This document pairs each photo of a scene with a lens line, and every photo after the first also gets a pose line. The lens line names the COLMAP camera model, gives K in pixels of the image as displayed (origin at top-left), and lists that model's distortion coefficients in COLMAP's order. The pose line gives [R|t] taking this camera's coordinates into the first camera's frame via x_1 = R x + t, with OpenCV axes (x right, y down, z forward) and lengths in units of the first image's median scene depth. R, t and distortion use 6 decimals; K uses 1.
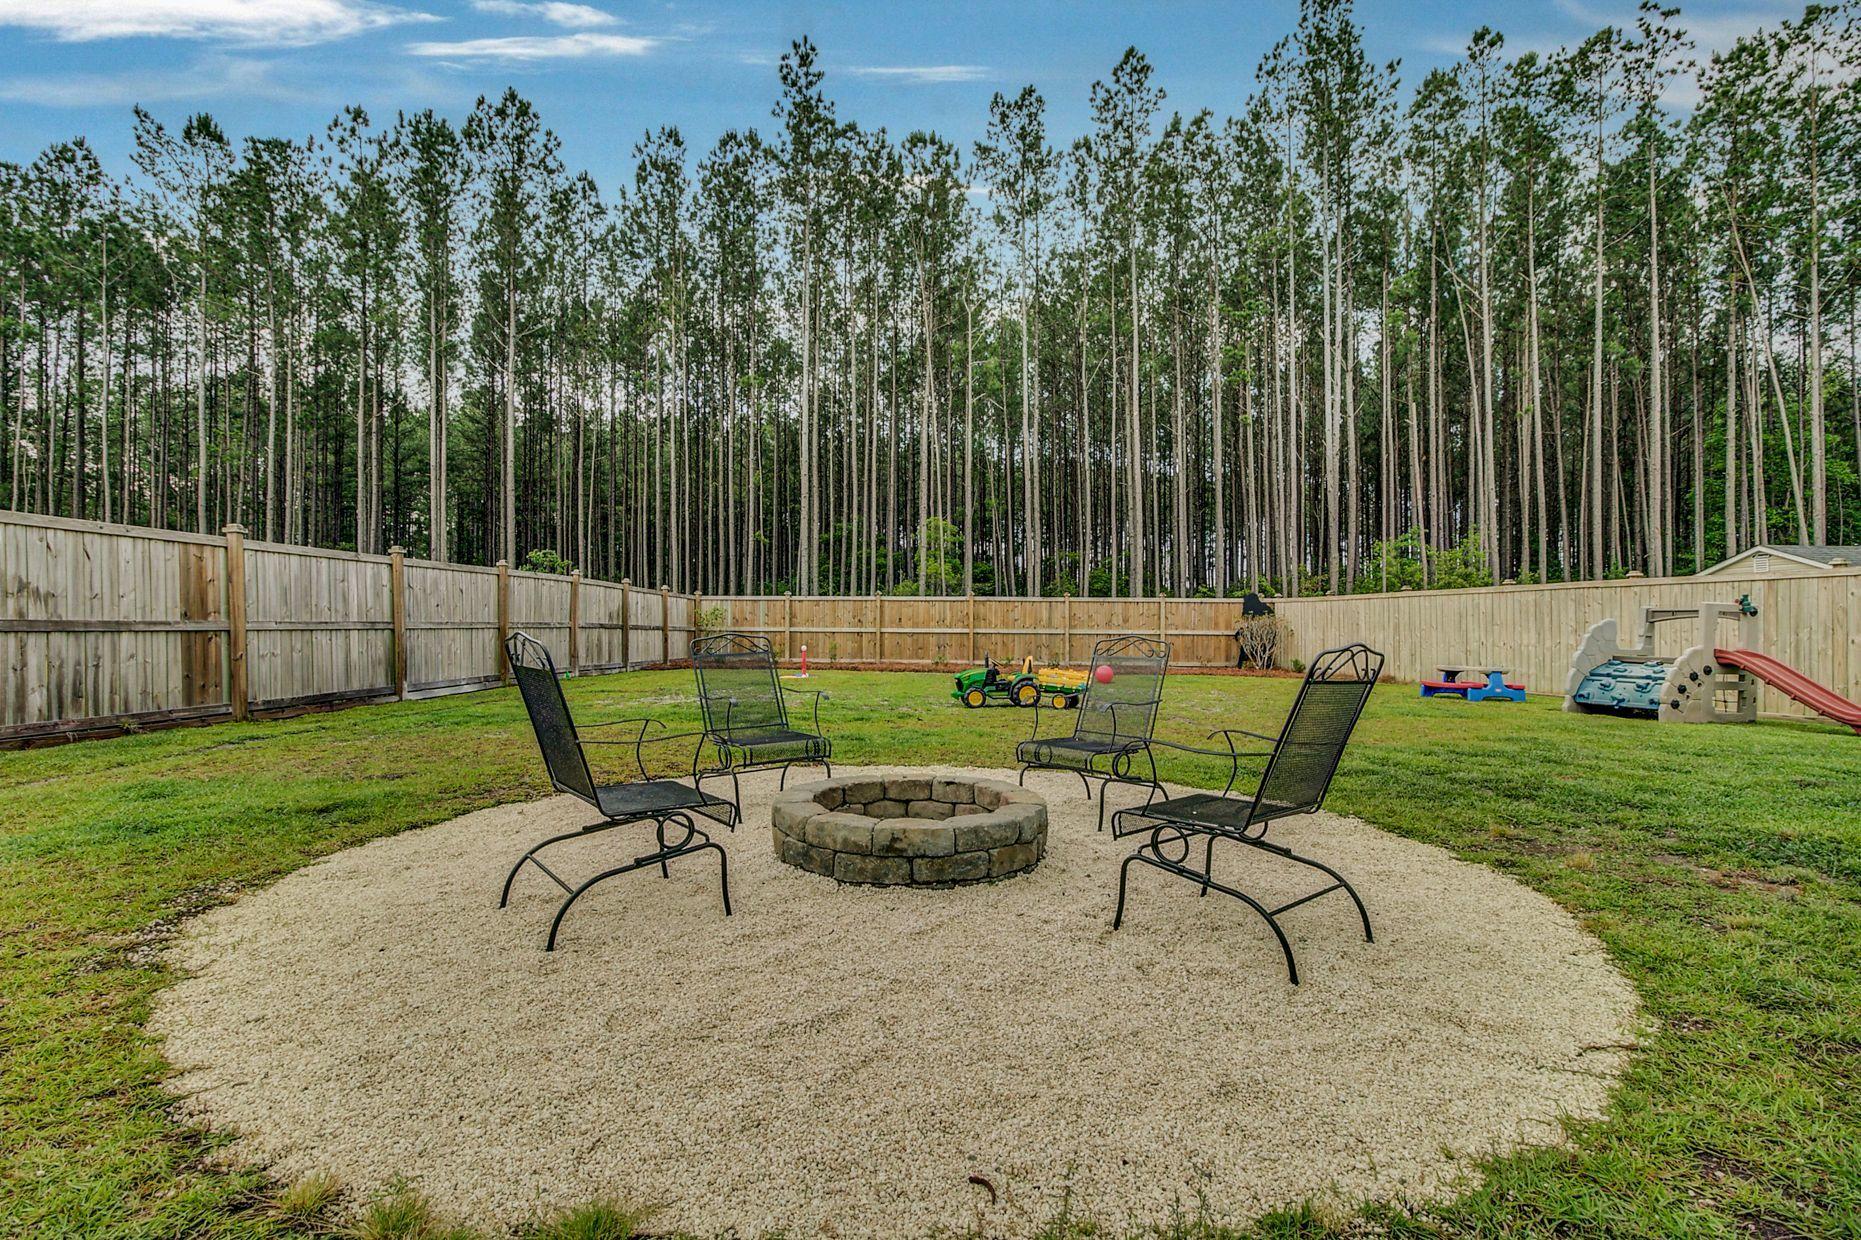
lens RADIAL K [[898.7, 0, 917.7], [0, 898.7, 611.4], [0, 0, 1]] dist [0.002036, -0.000795]
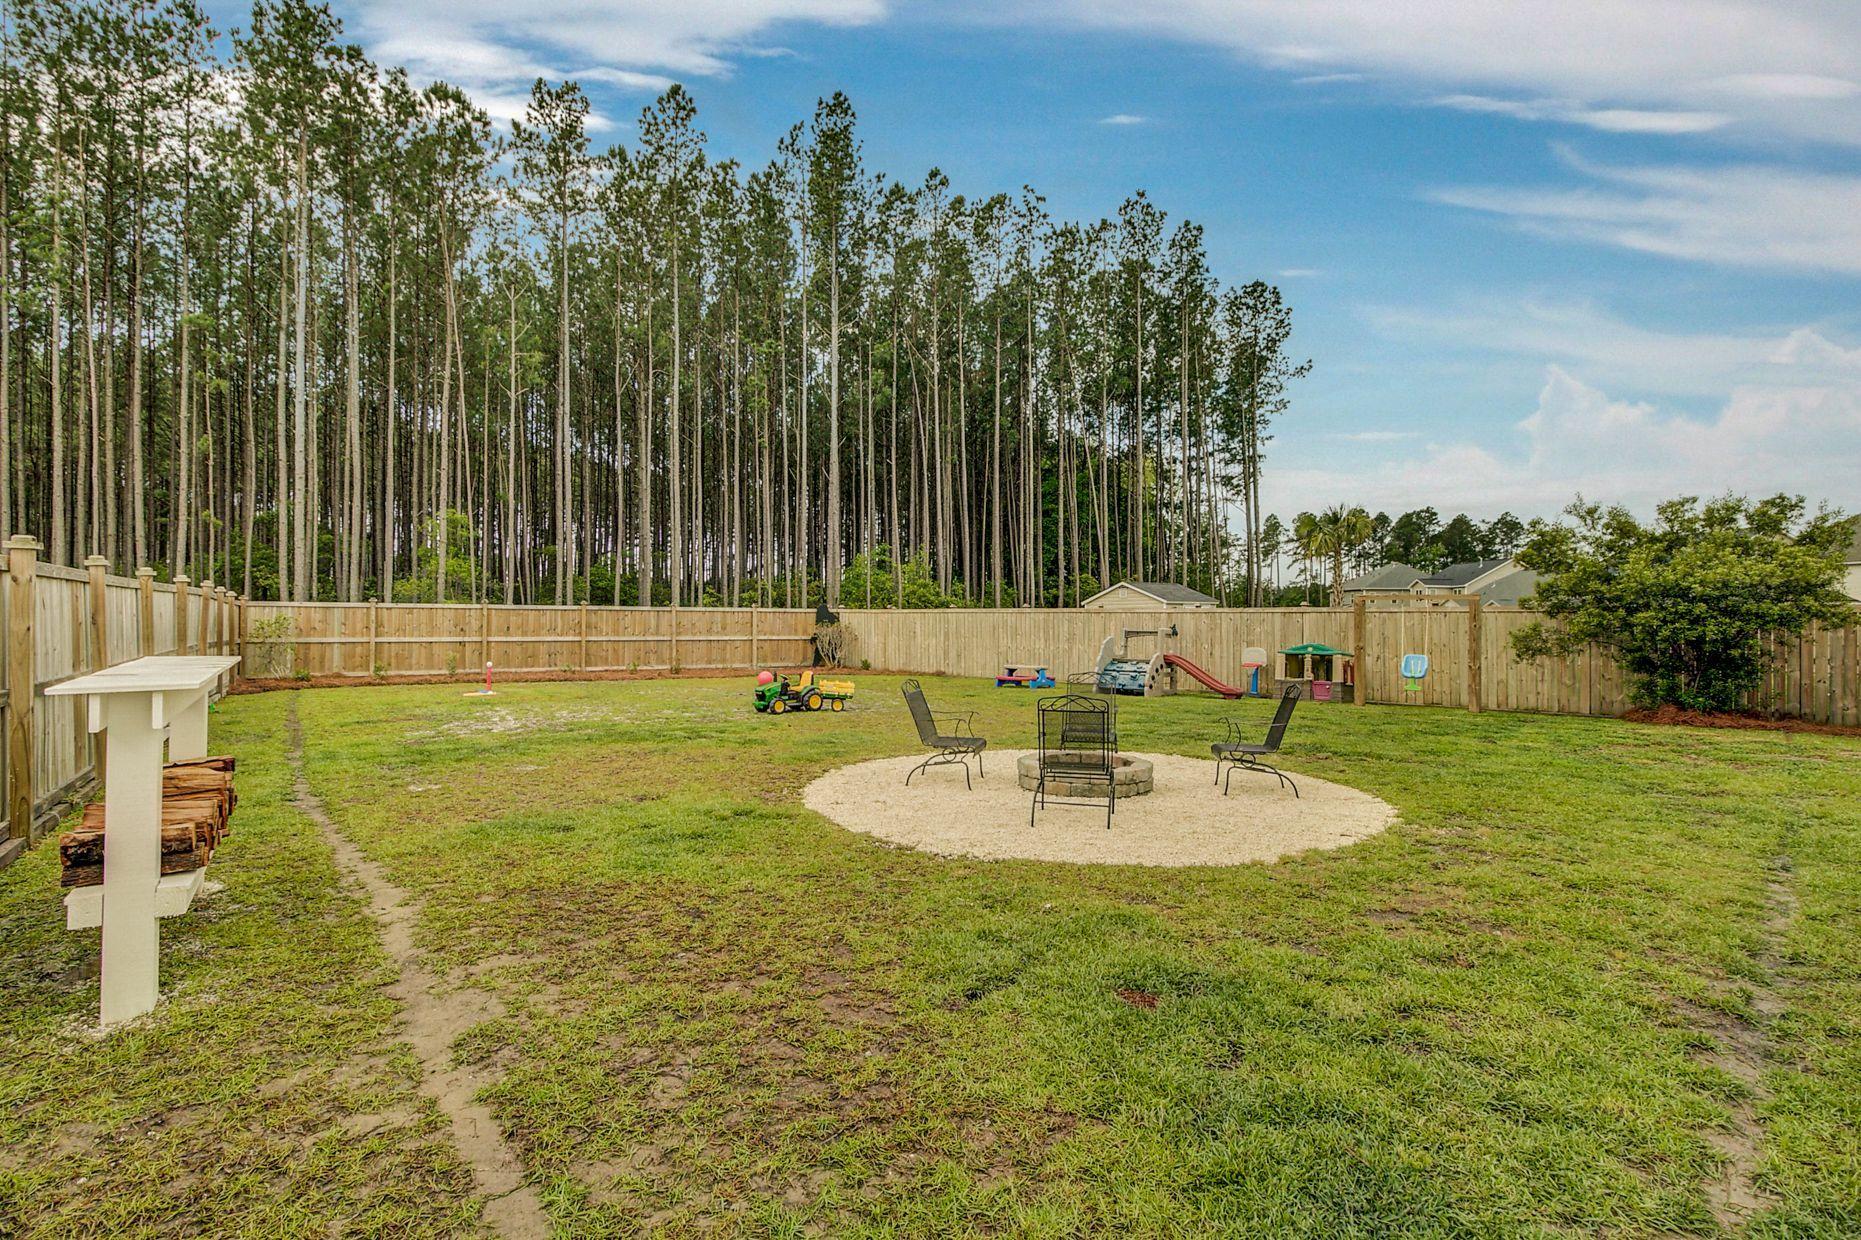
lens RADIAL K [[898.7, 0, 932.5], [0, 898.7, 616.6], [0, 0, 1]] dist [0.002036, -0.000795]
pose [[0.787342, 0.001106, 0.616516, -0.264298], [-0.013352, 0.999794, 0.015257, -0.025038], [-0.616372, -0.020244, 0.787195, -0.053666]]
